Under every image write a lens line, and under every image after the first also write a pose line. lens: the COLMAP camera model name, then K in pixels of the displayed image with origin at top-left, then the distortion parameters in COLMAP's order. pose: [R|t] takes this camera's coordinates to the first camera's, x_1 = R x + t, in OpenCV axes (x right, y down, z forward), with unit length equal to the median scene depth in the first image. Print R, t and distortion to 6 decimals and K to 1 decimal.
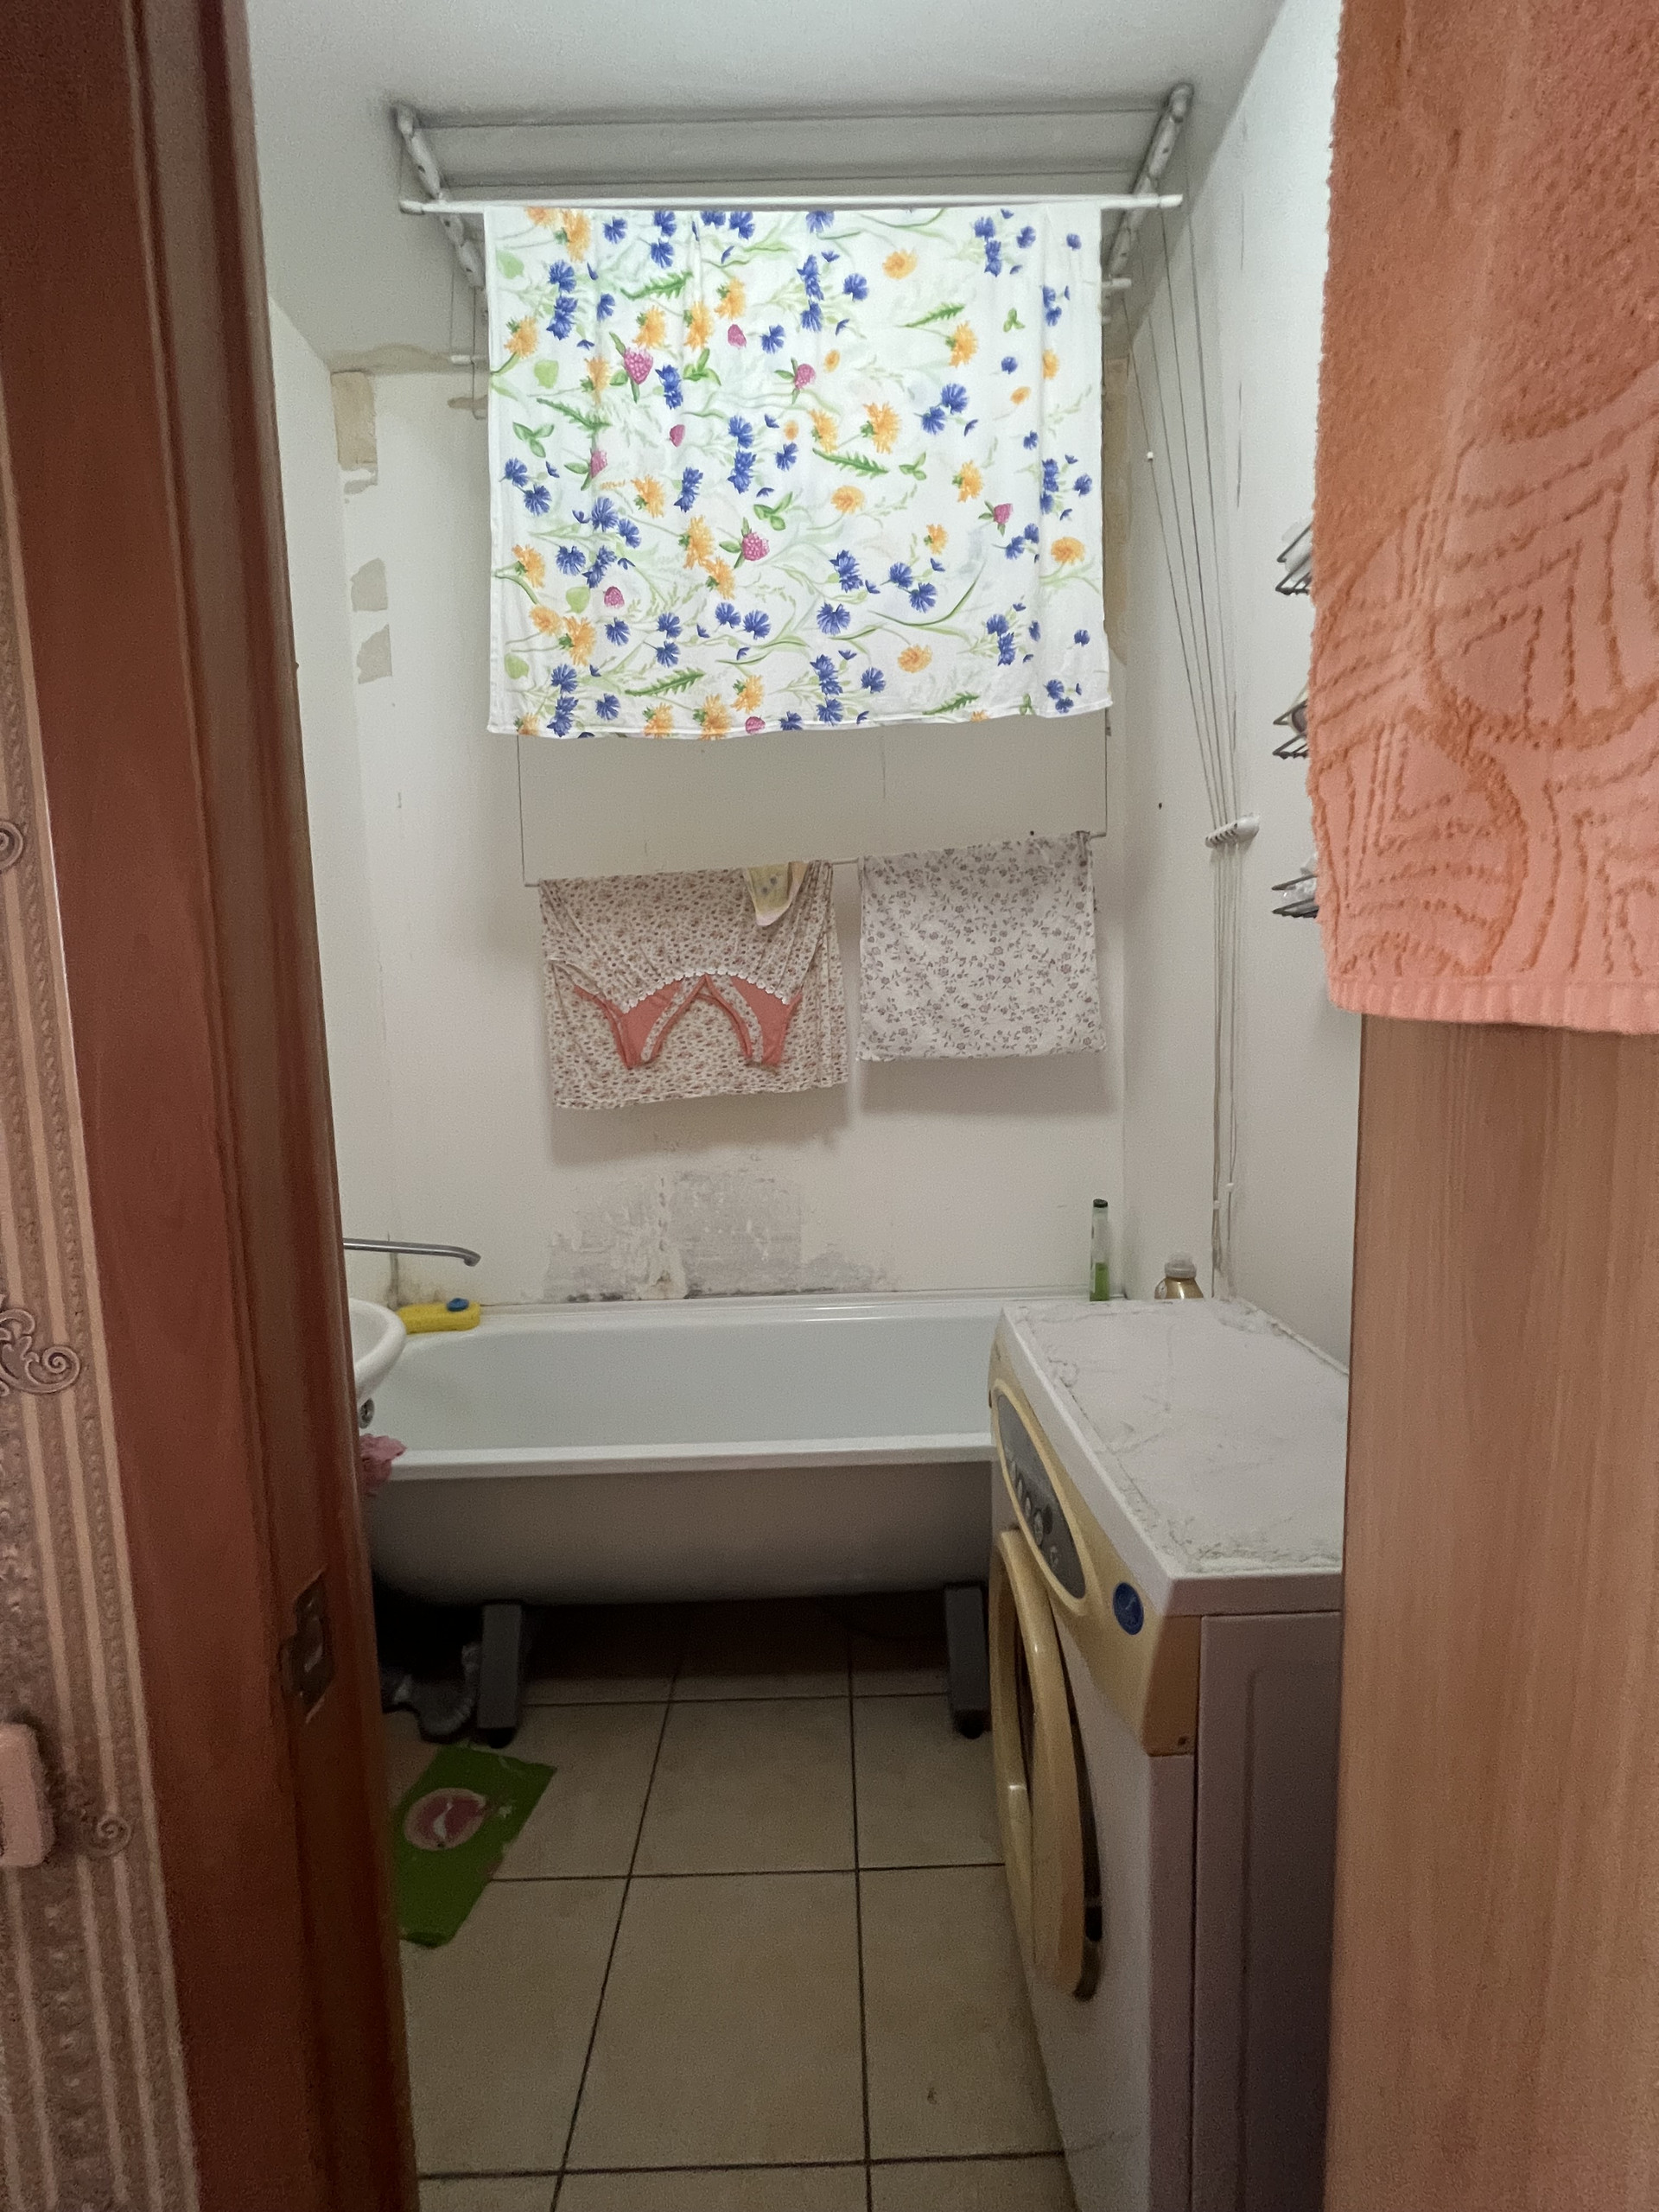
lens RADIAL K [[888.7, 0, 832.8], [0, 888.7, 1102.9], [0, 0, 1]] dist [-0.003201, 0.000717]
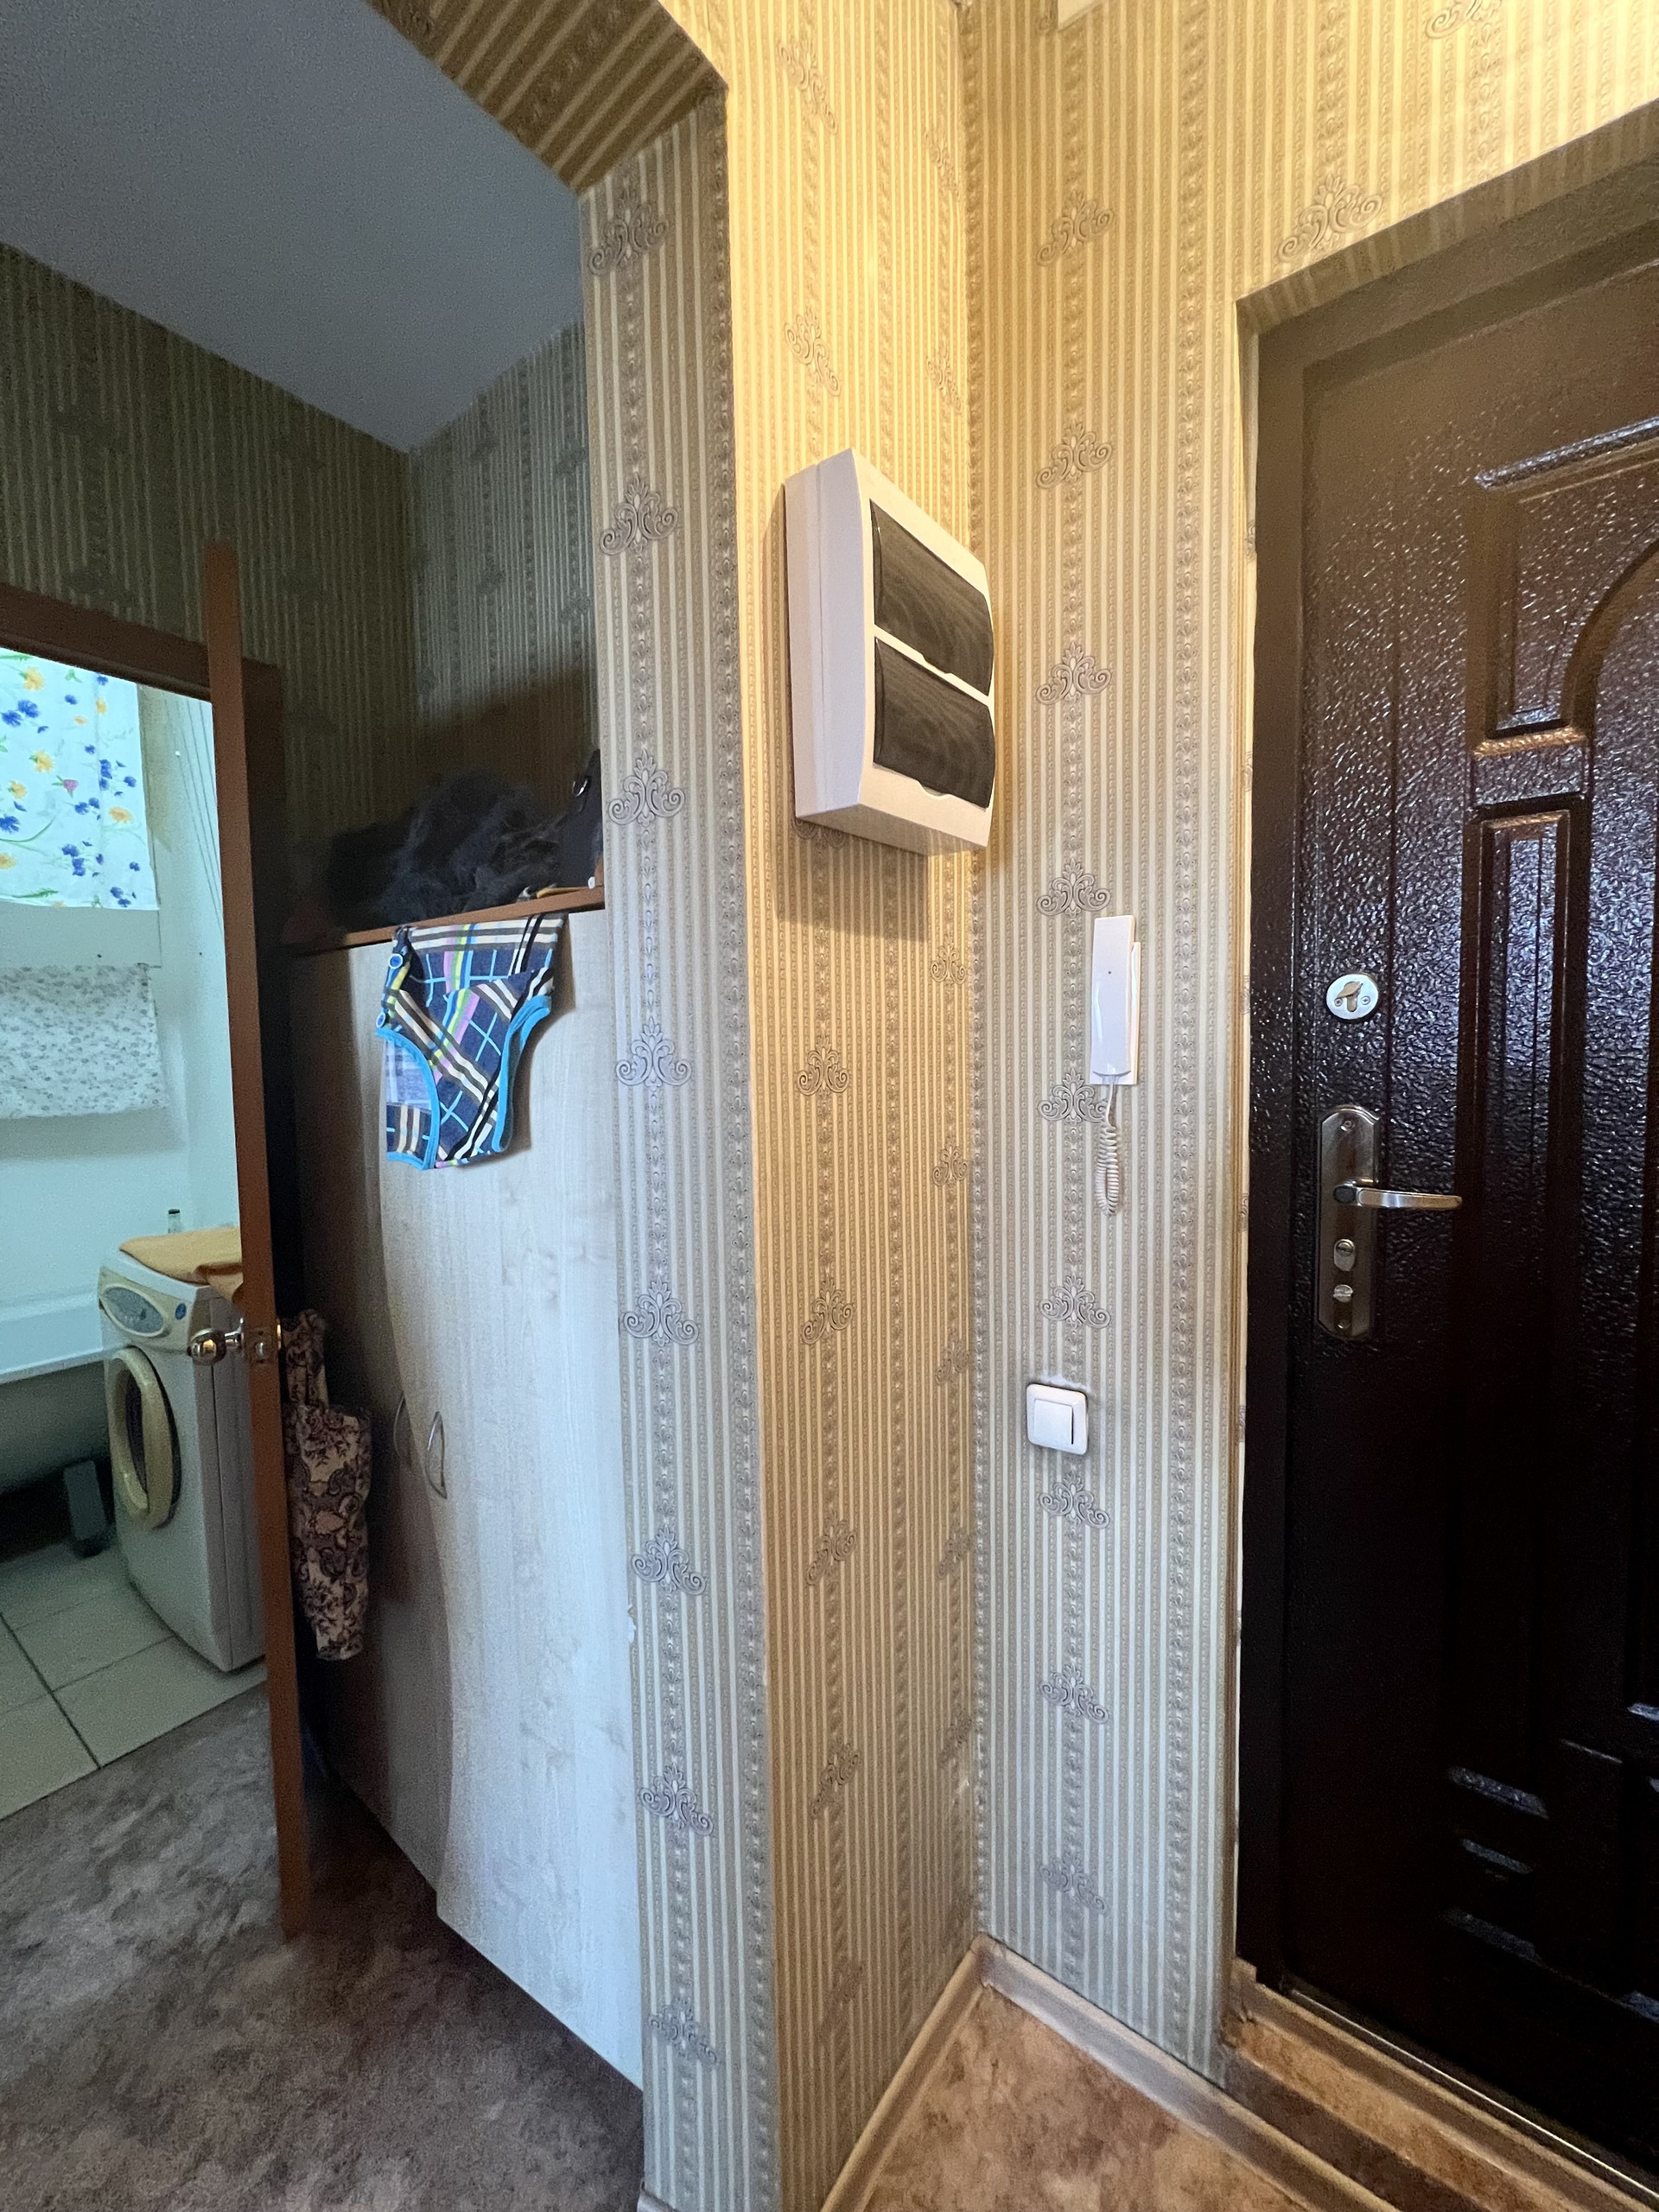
lens RADIAL K [[888.7, 0, 832.8], [0, 888.7, 1102.9], [0, 0, 1]] dist [-0.003201, 0.000717]
pose [[0.604671, -0.034548, 0.795726, -0.276983], [0.076601, 0.996950, -0.014924, 0.055189], [-0.792784, 0.069977, 0.605473, -1.051577]]
